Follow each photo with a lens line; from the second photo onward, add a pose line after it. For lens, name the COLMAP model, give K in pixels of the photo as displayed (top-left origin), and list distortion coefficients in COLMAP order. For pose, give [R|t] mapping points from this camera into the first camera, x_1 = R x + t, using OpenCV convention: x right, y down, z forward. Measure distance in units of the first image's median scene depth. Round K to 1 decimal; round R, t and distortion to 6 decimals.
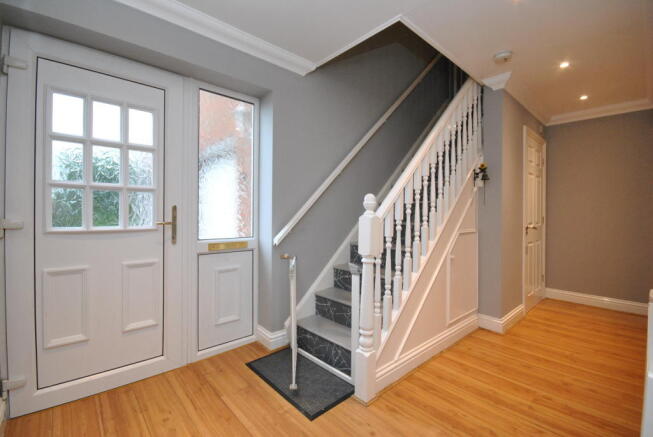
lens RADIAL K [[289.8, 0, 327.2], [0, 289.8, 214.6], [0, 0, 1]] dist [0.001098, 0.000137]
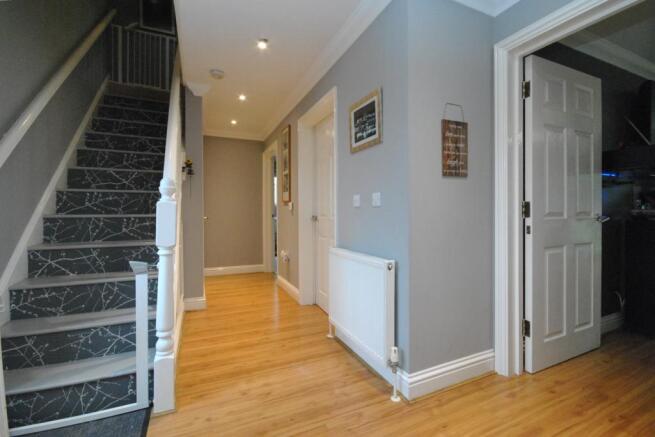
lens RADIAL K [[297.6, 0, 330.4], [0, 297.6, 214.0], [0, 0, 1]] dist [-0.013089, 0.000284]
pose [[0.297737, -0.014639, 0.954536, -0.501419], [0.016188, 0.999816, 0.010284, 0.037449], [-0.954511, 0.012390, 0.297919, 0.220751]]
